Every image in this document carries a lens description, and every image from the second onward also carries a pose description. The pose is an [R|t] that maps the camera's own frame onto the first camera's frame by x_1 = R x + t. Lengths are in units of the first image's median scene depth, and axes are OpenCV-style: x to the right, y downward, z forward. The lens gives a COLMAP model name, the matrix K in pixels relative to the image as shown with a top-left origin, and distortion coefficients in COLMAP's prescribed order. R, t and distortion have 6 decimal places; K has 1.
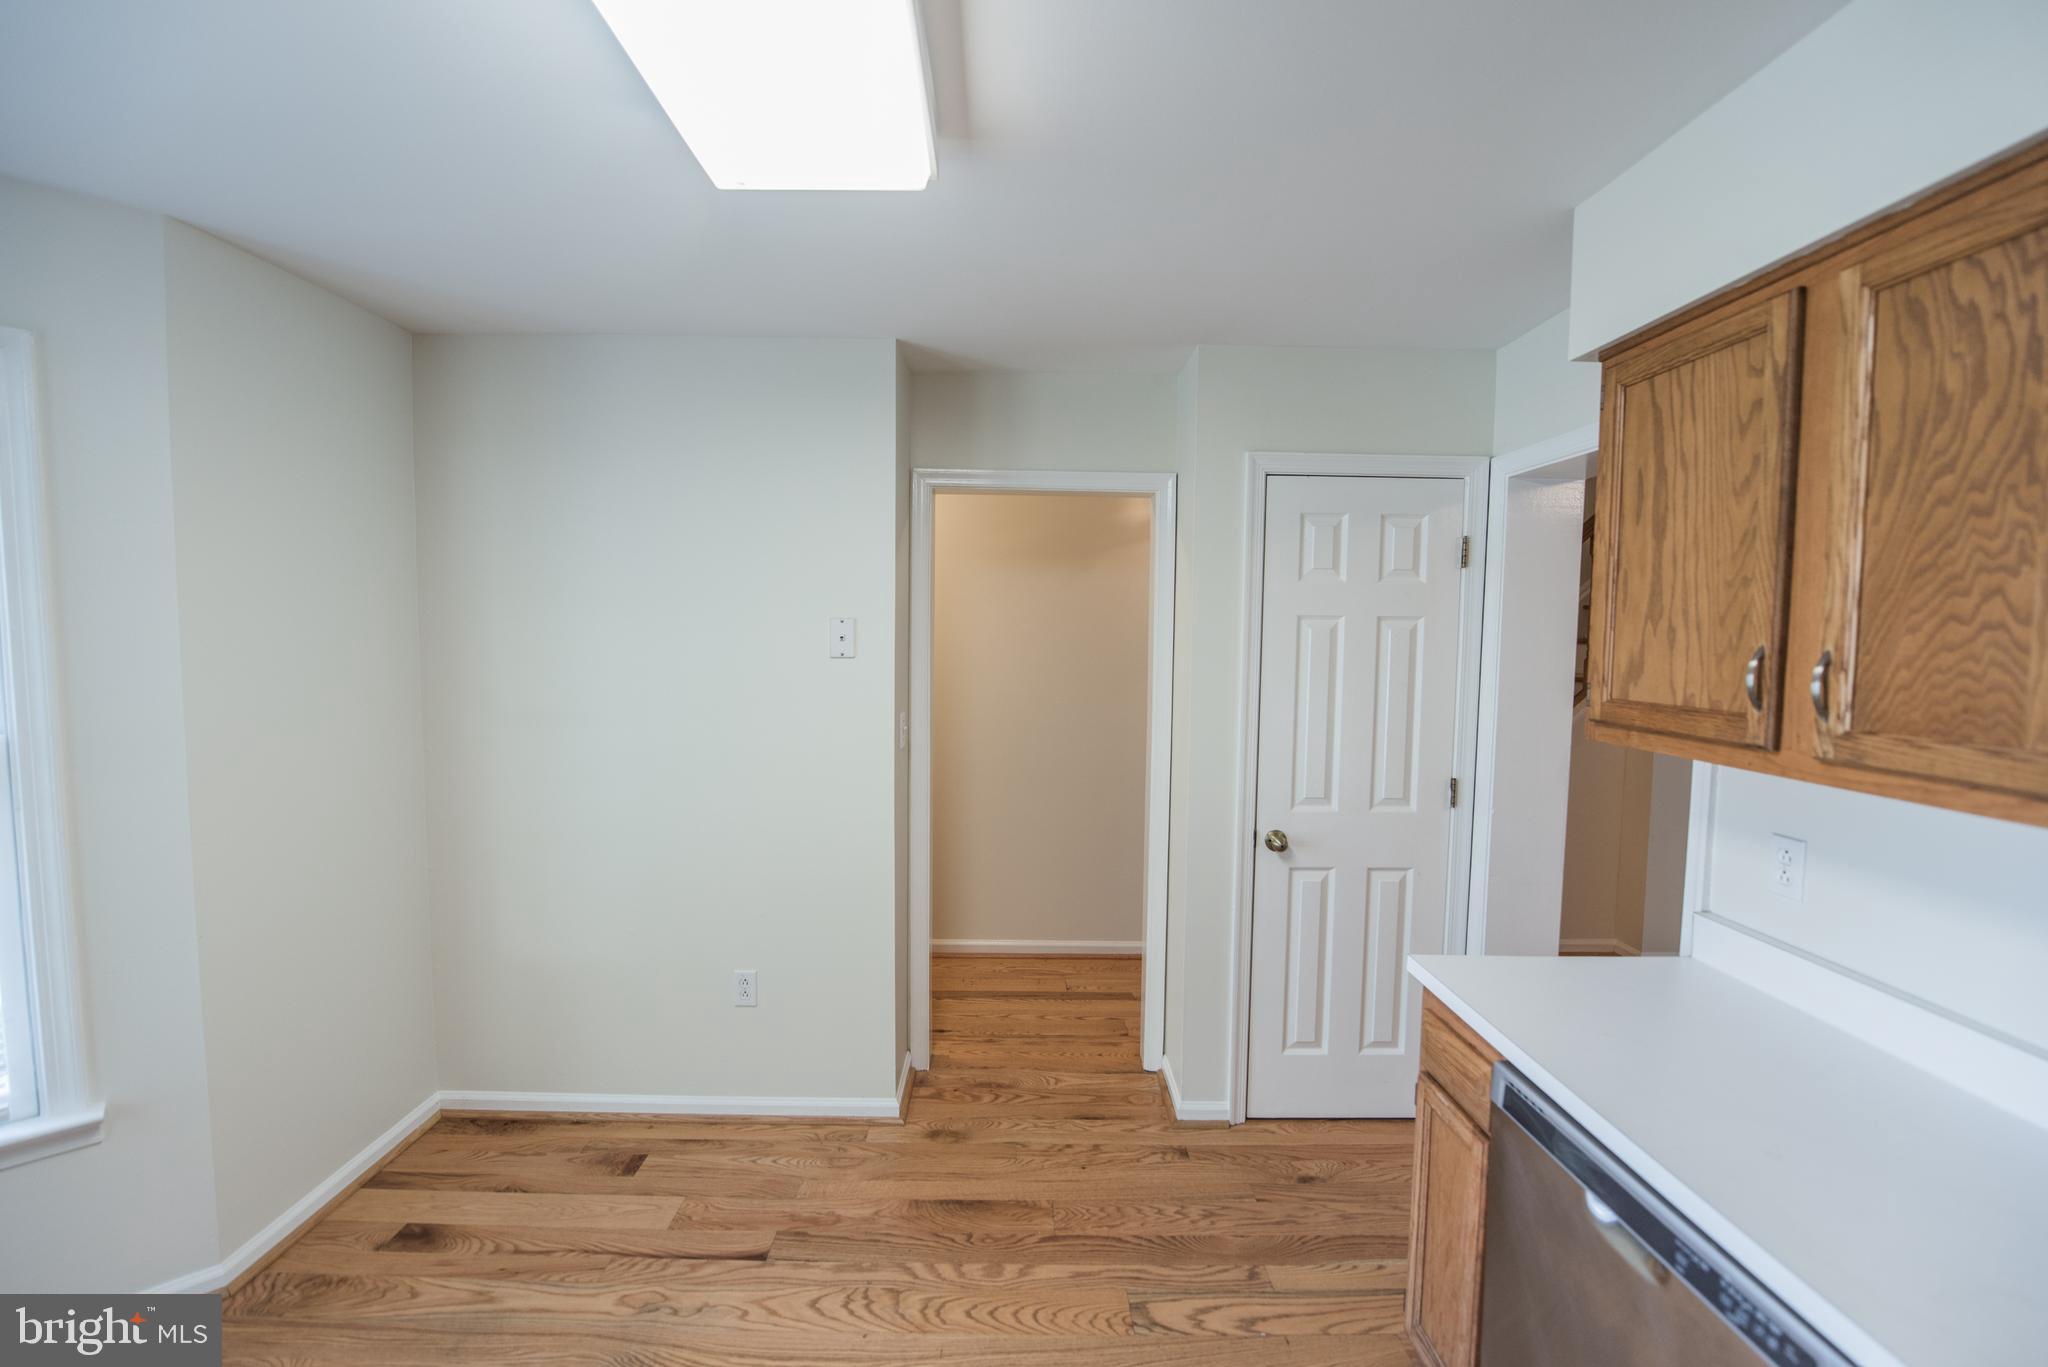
lens RADIAL K [[818.7, 0, 1024.9], [0, 818.7, 677.4], [0, 0, 1]] dist [-0.001702, -0.000461]
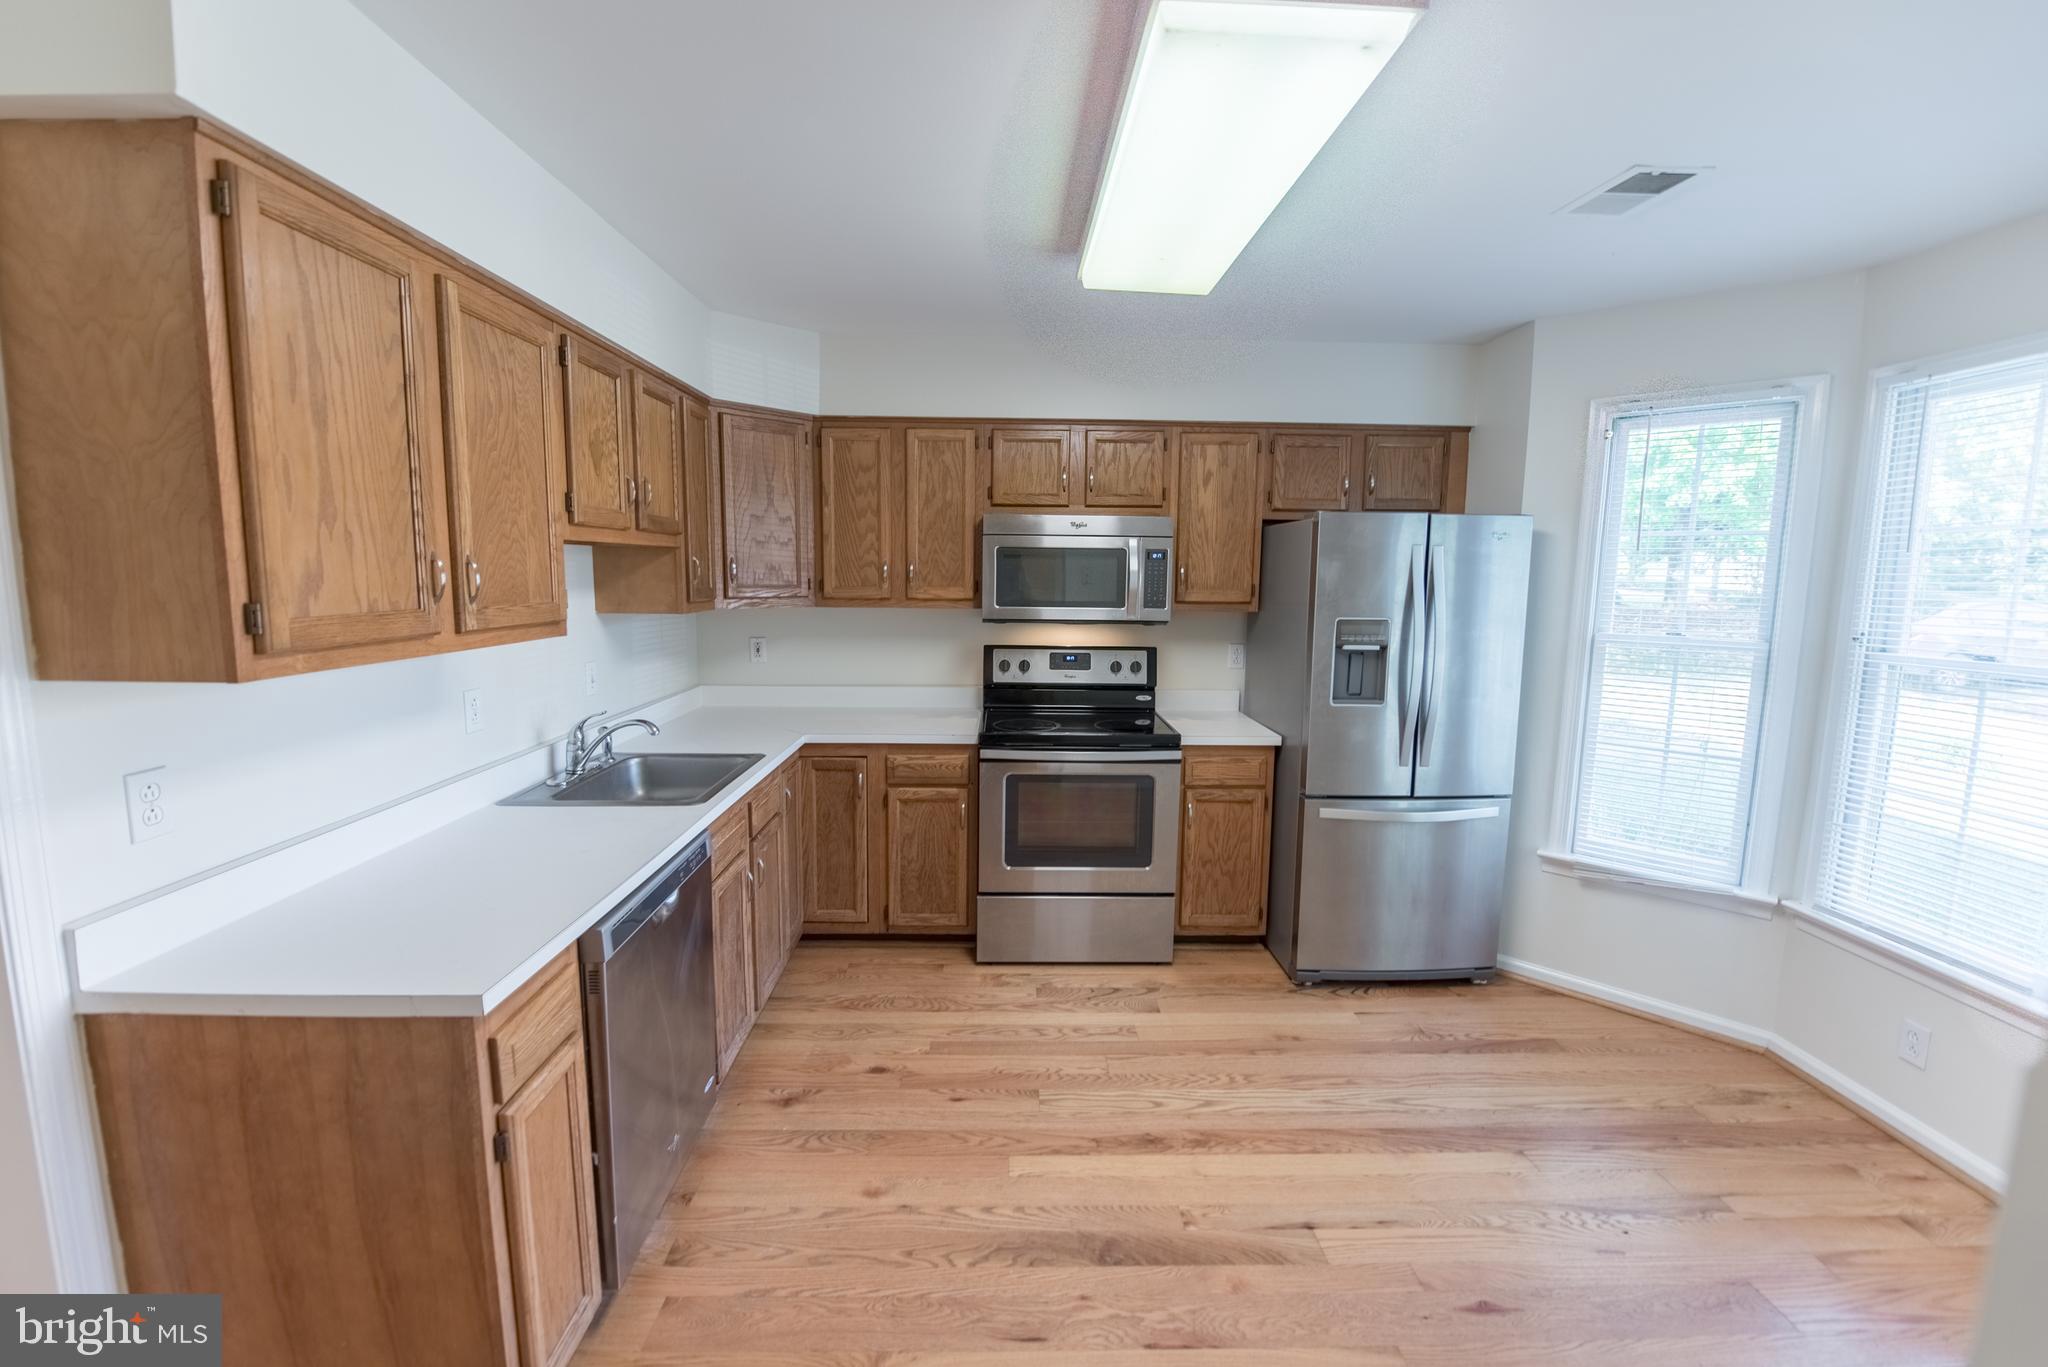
lens RADIAL K [[818.7, 0, 1024.9], [0, 818.7, 677.4], [0, 0, 1]] dist [-0.001702, -0.000461]
pose [[-0.999706, -0.022241, -0.009652, 0.014560], [-0.023666, 0.981653, 0.189203, -0.097322], [0.005266, 0.189375, -0.981891, 2.060510]]
